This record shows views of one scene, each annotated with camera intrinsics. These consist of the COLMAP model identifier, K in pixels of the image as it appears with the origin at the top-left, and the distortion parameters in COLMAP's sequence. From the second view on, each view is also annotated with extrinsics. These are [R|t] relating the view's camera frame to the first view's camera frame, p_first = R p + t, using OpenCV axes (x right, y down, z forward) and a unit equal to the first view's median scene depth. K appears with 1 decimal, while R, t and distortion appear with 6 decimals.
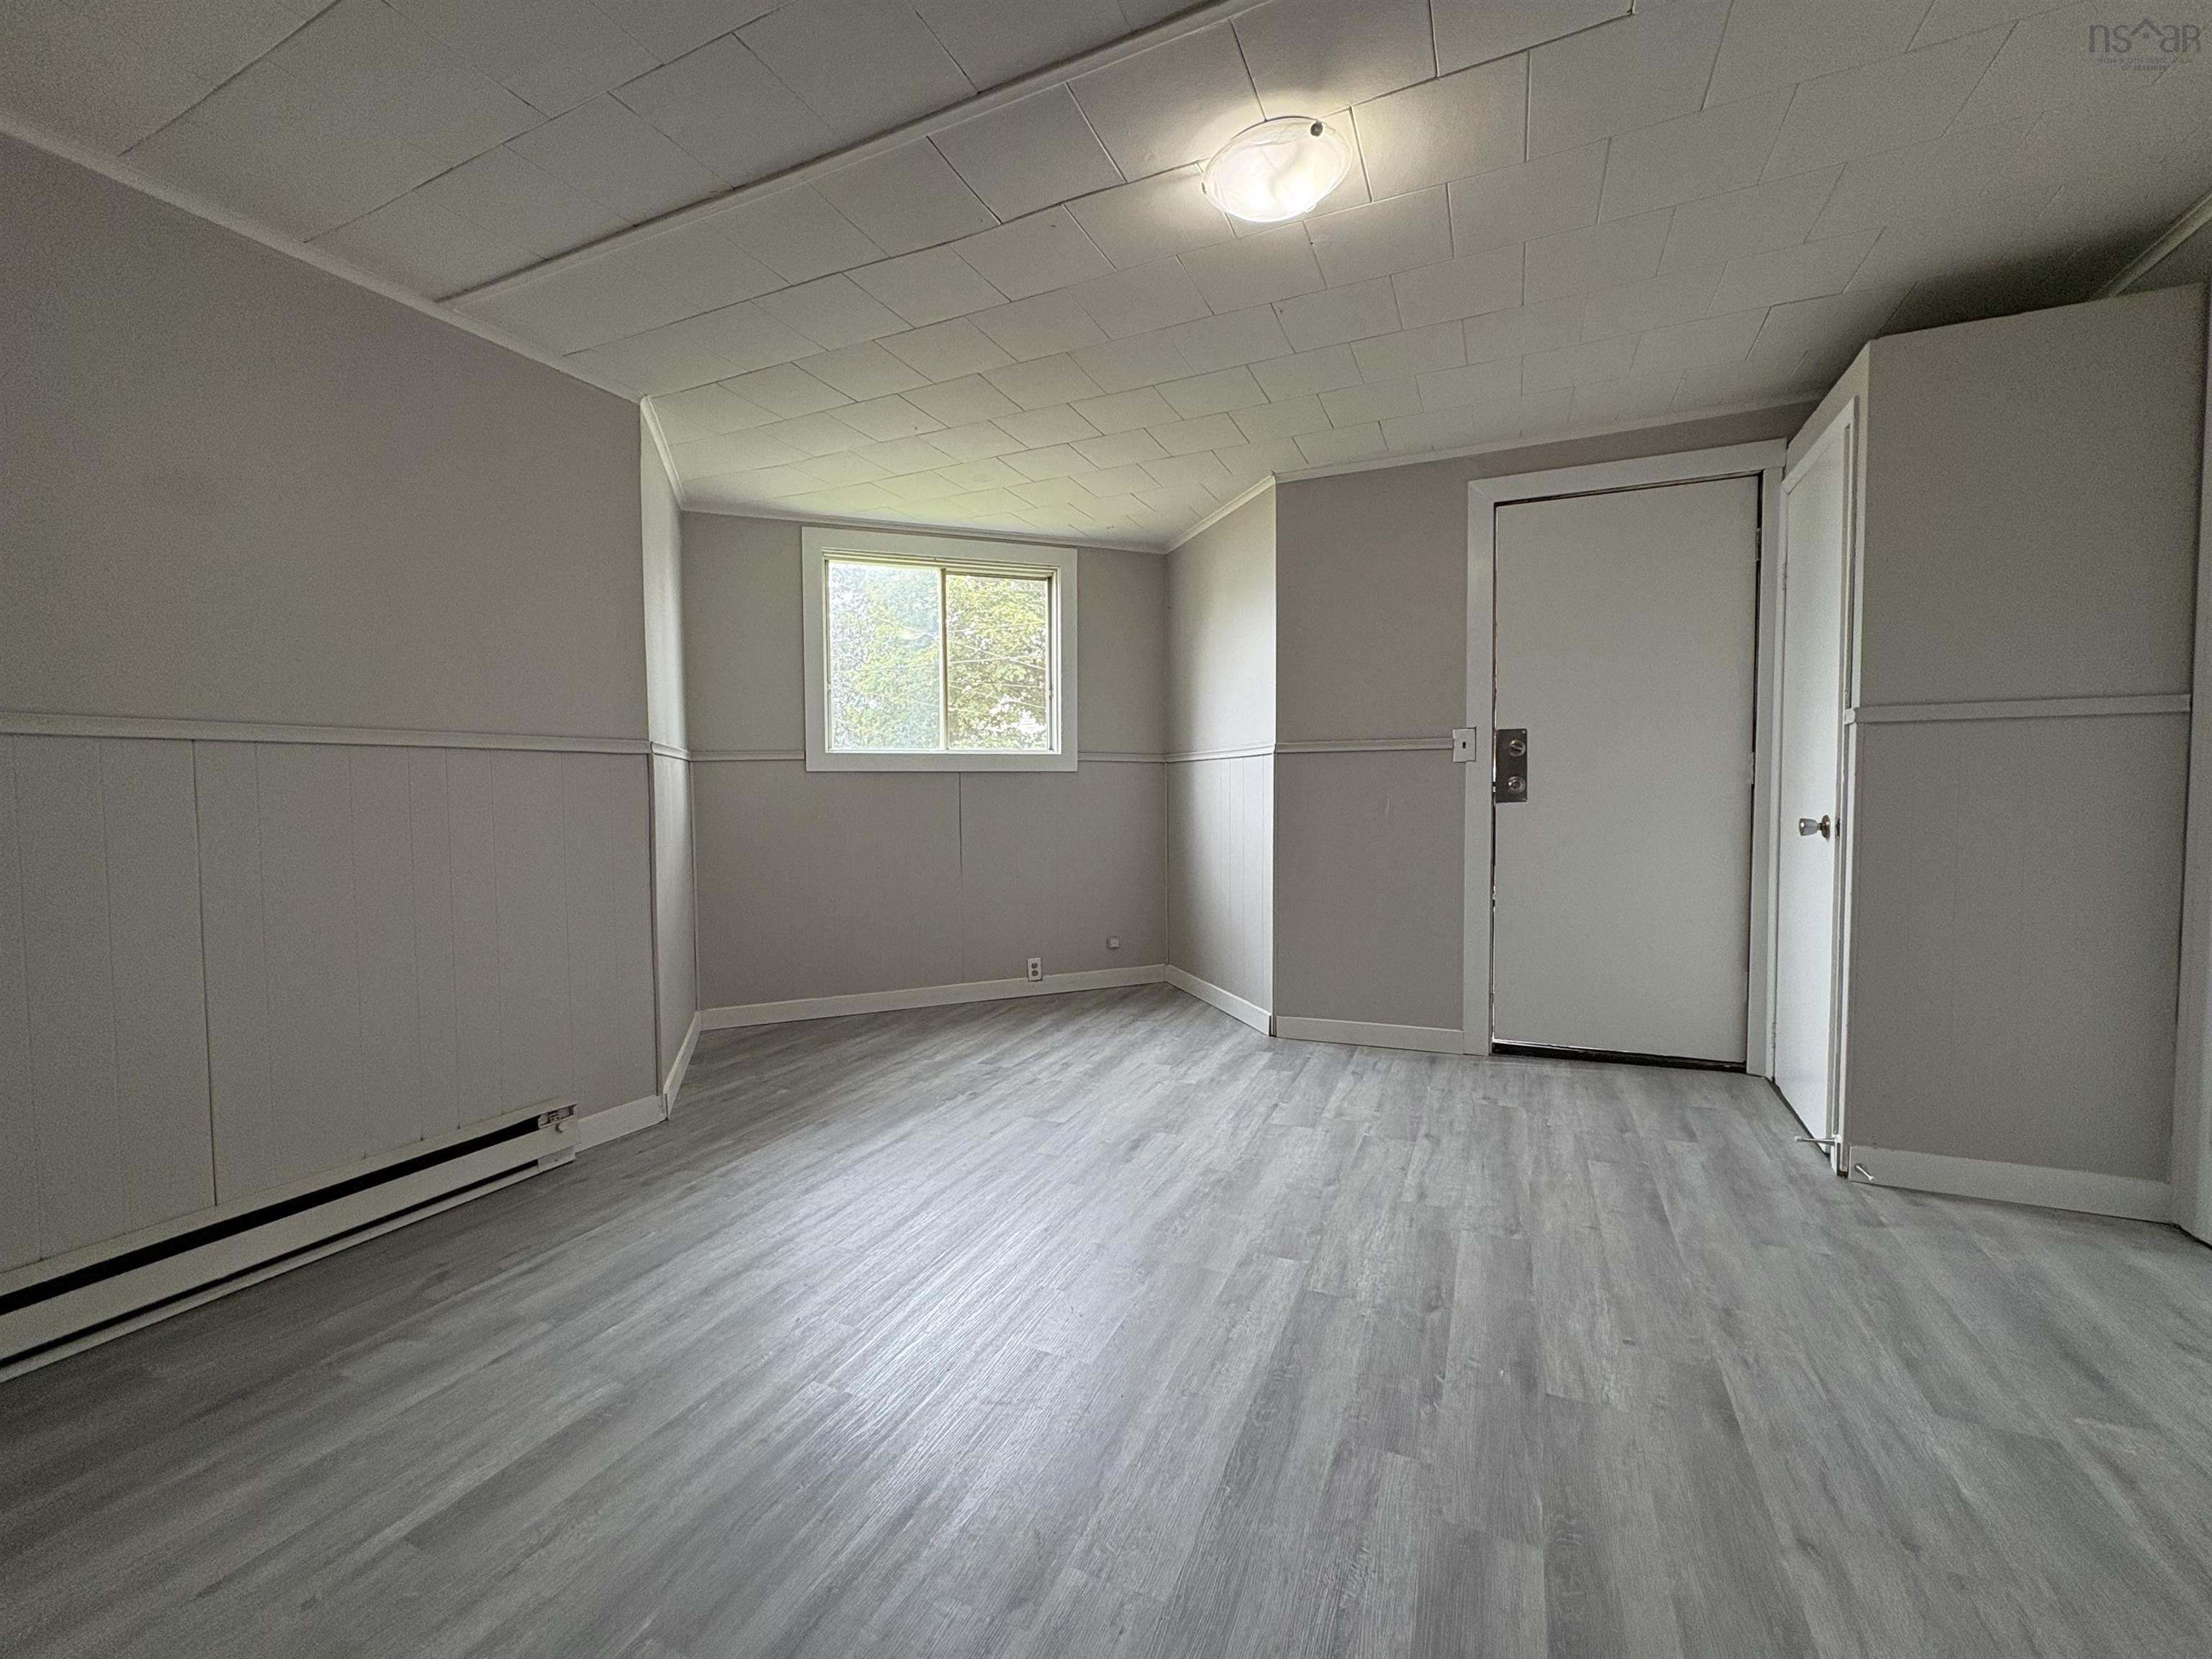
lens RADIAL K [[891.9, 0, 1107.1], [0, 891.9, 827.0], [0, 0, 1]] dist [-0.000238, 0.000145]
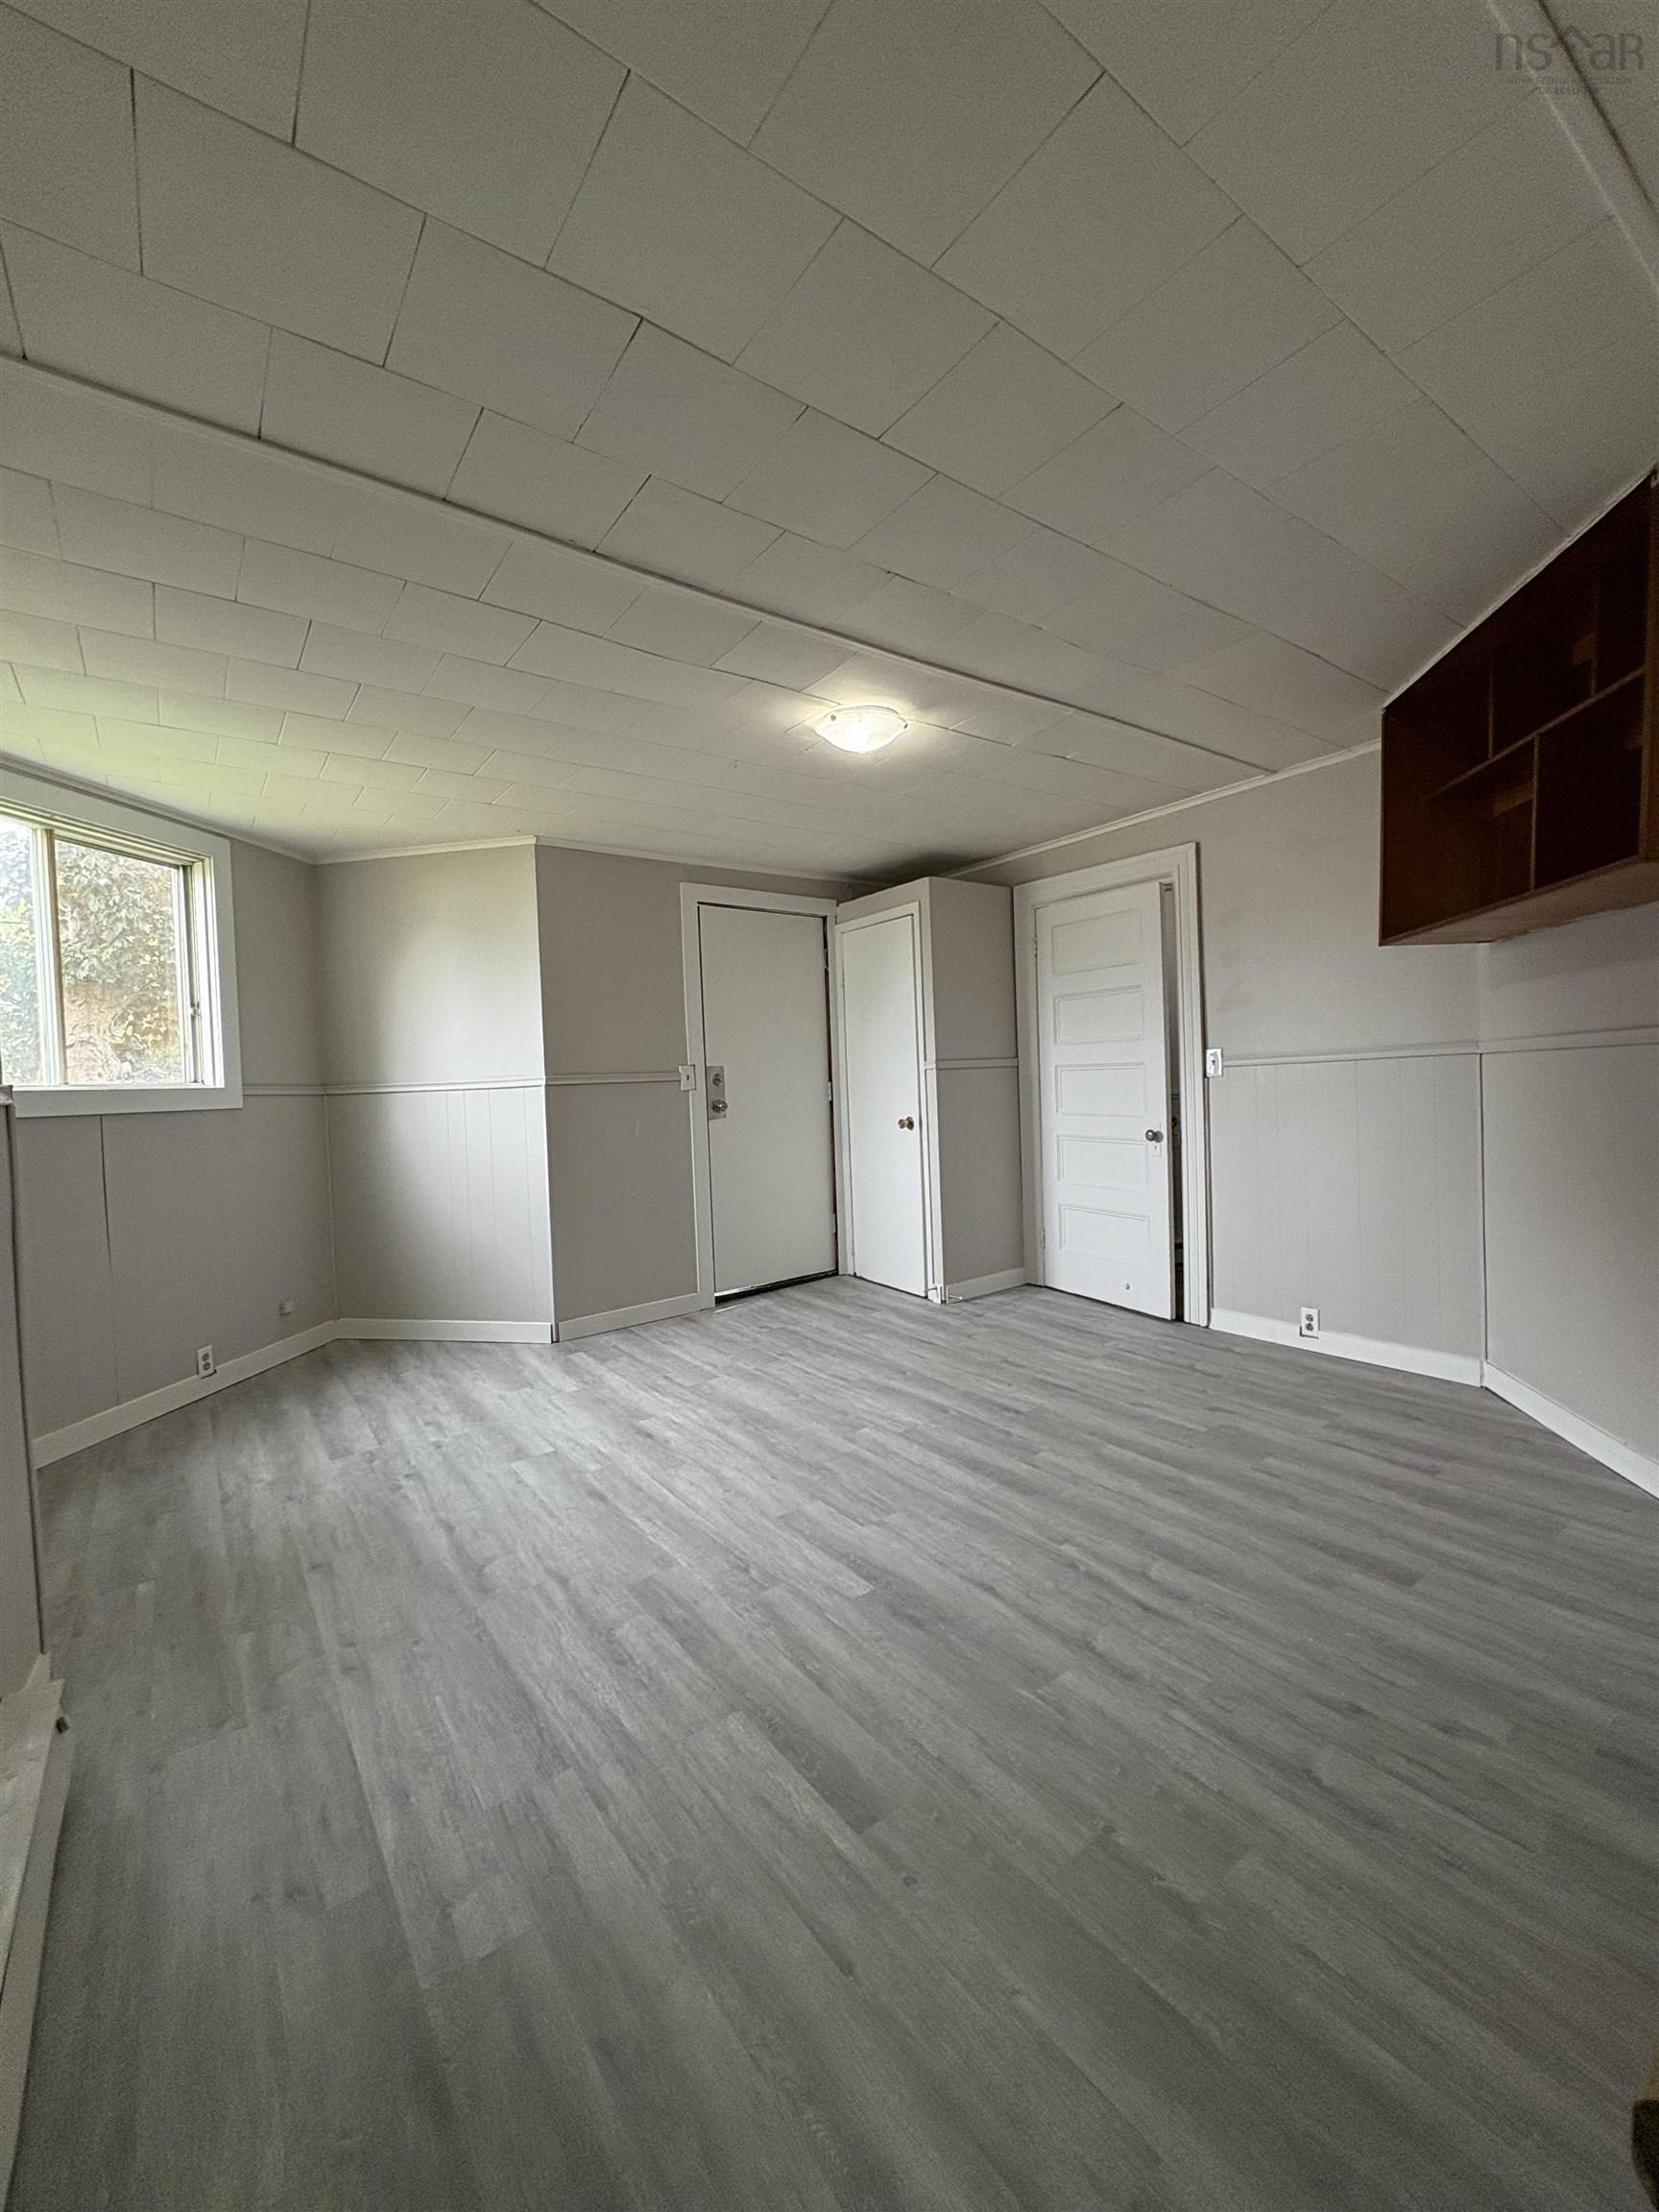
lens RADIAL K [[891.9, 0, 829.3], [0, 891.9, 1103.2], [0, 0, 1]] dist [-0.000238, 0.000145]
pose [[0.487074, -0.031201, 0.872803, -0.900440], [0.070679, 0.997492, -0.003784, -0.046323], [-0.870496, 0.063532, 0.488058, 0.231090]]
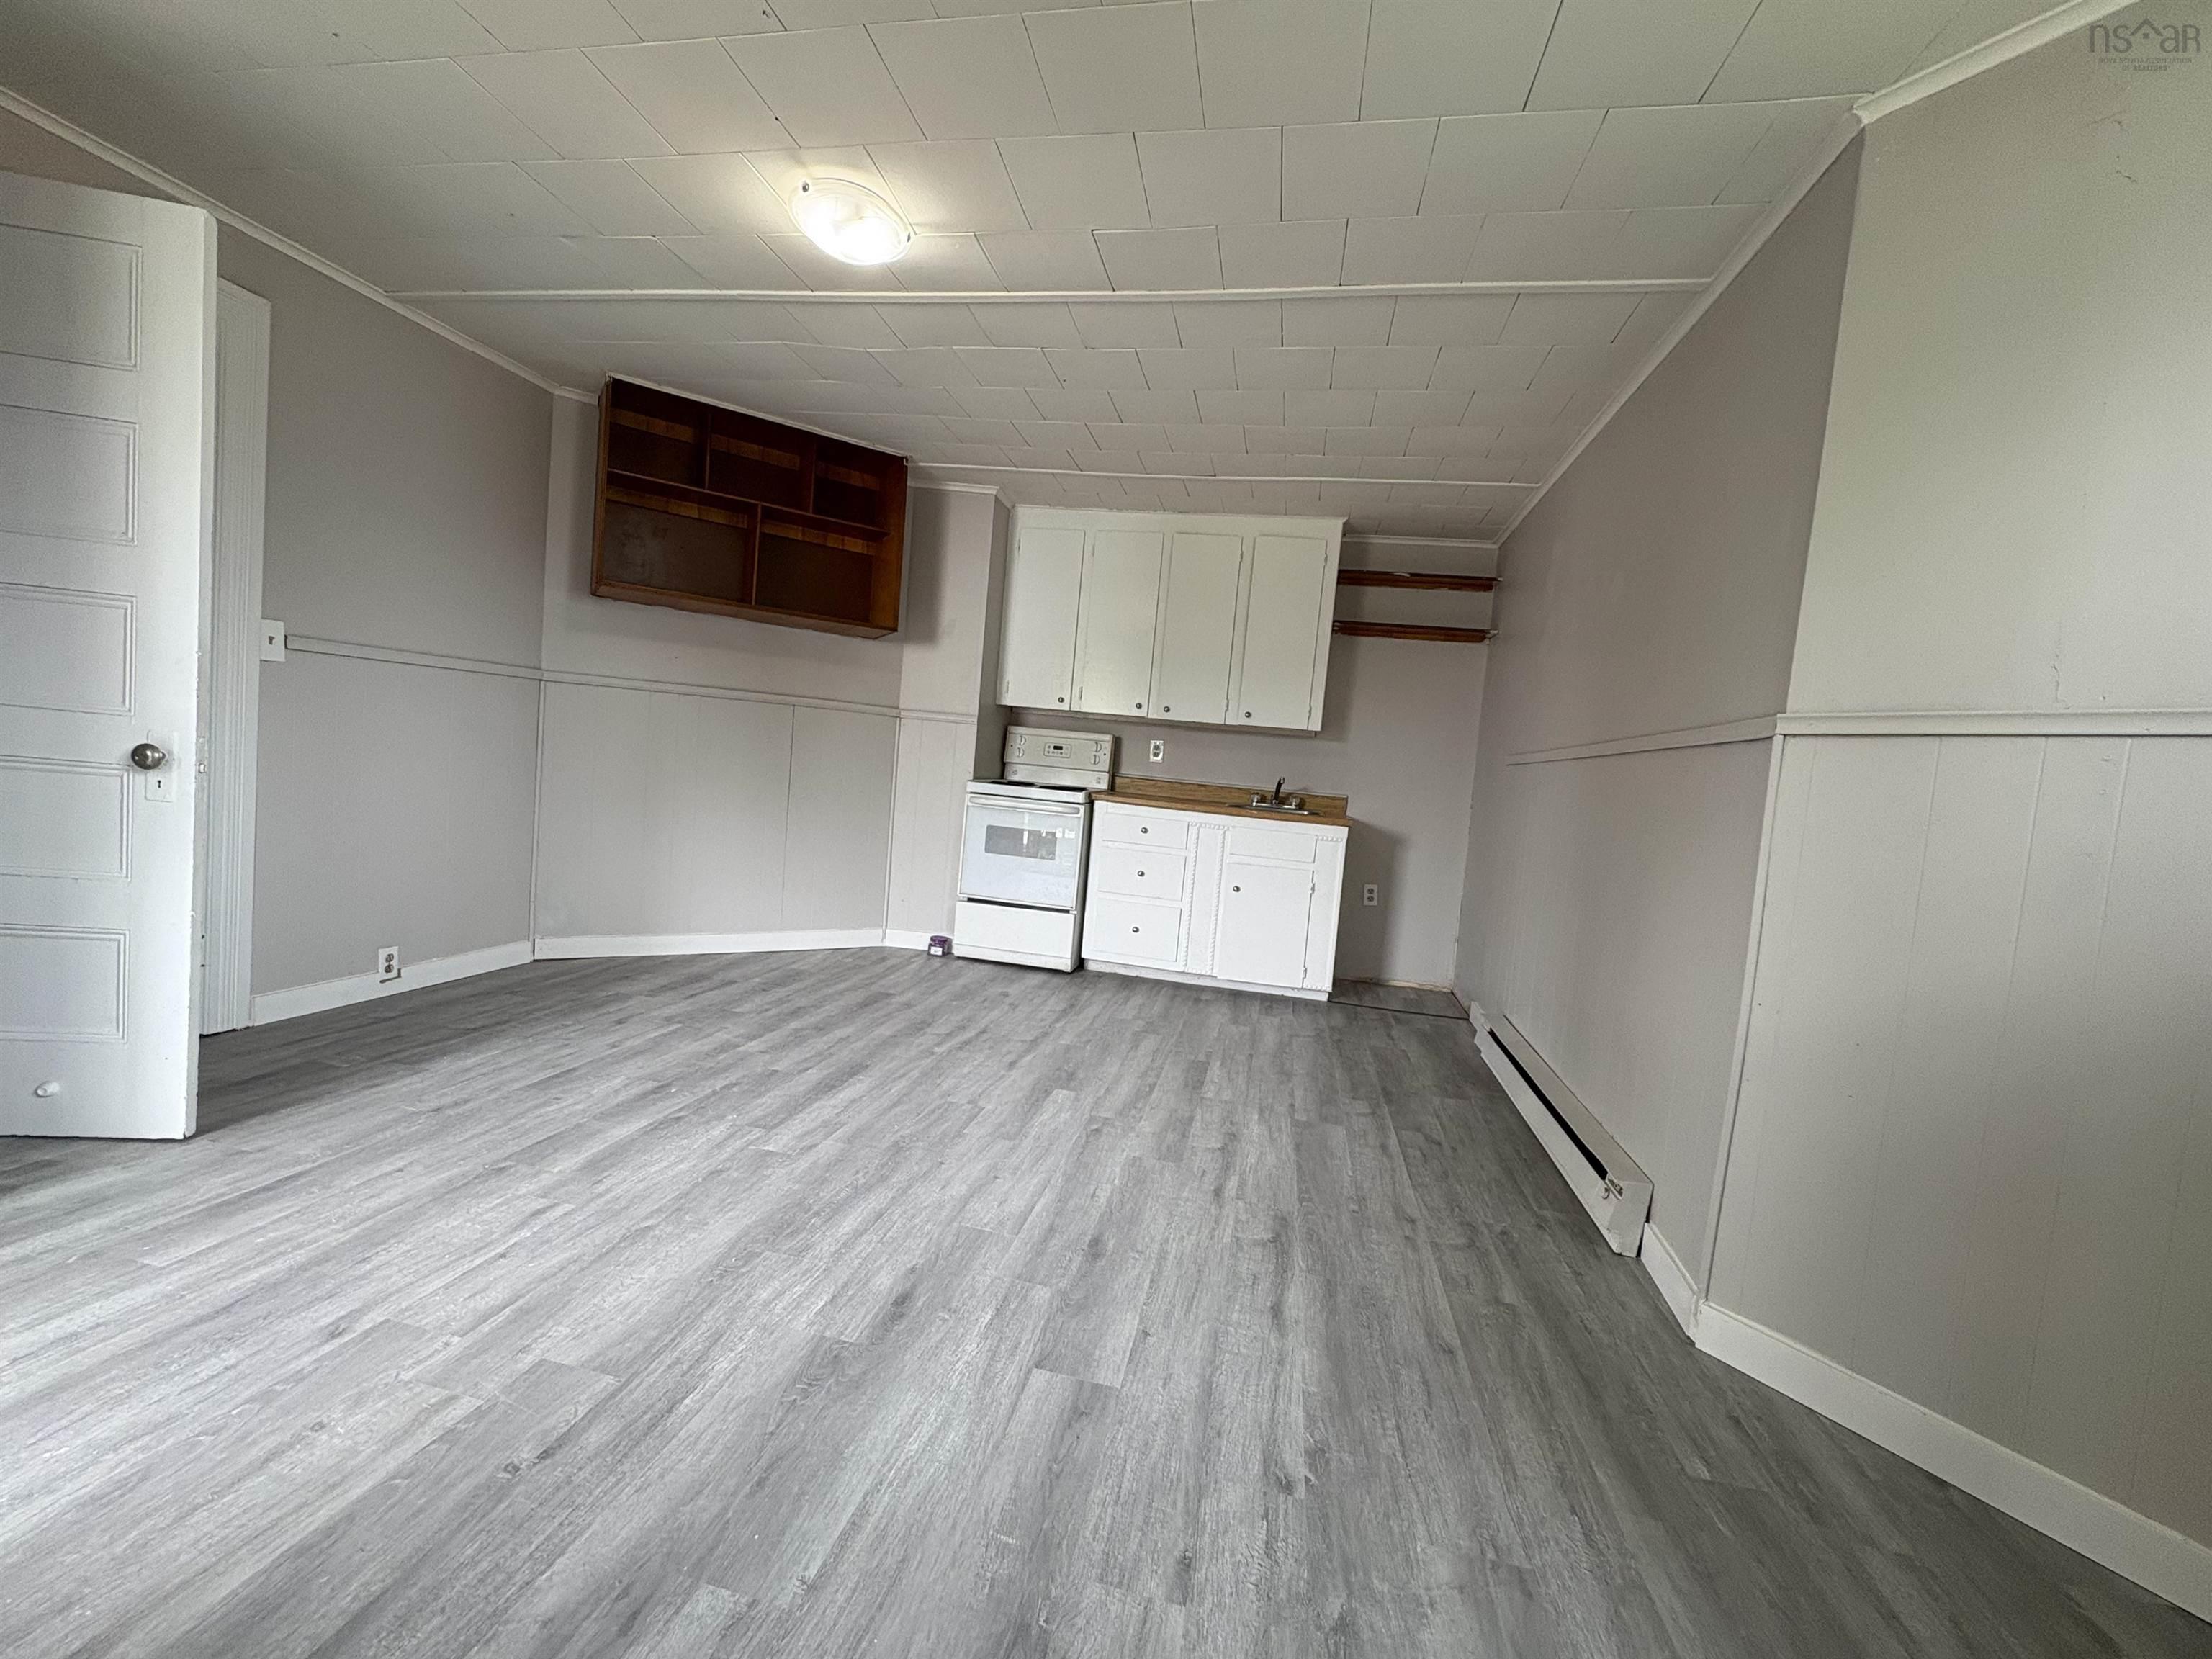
lens RADIAL K [[891.9, 0, 1105.7], [0, 891.9, 832.2], [0, 0, 1]] dist [-0.000238, 0.000145]
pose [[-0.971513, -0.059000, -0.229523, 0.058227], [-0.086859, 0.989765, 0.113230, -0.055323], [0.220493, 0.129941, -0.966694, 1.713513]]
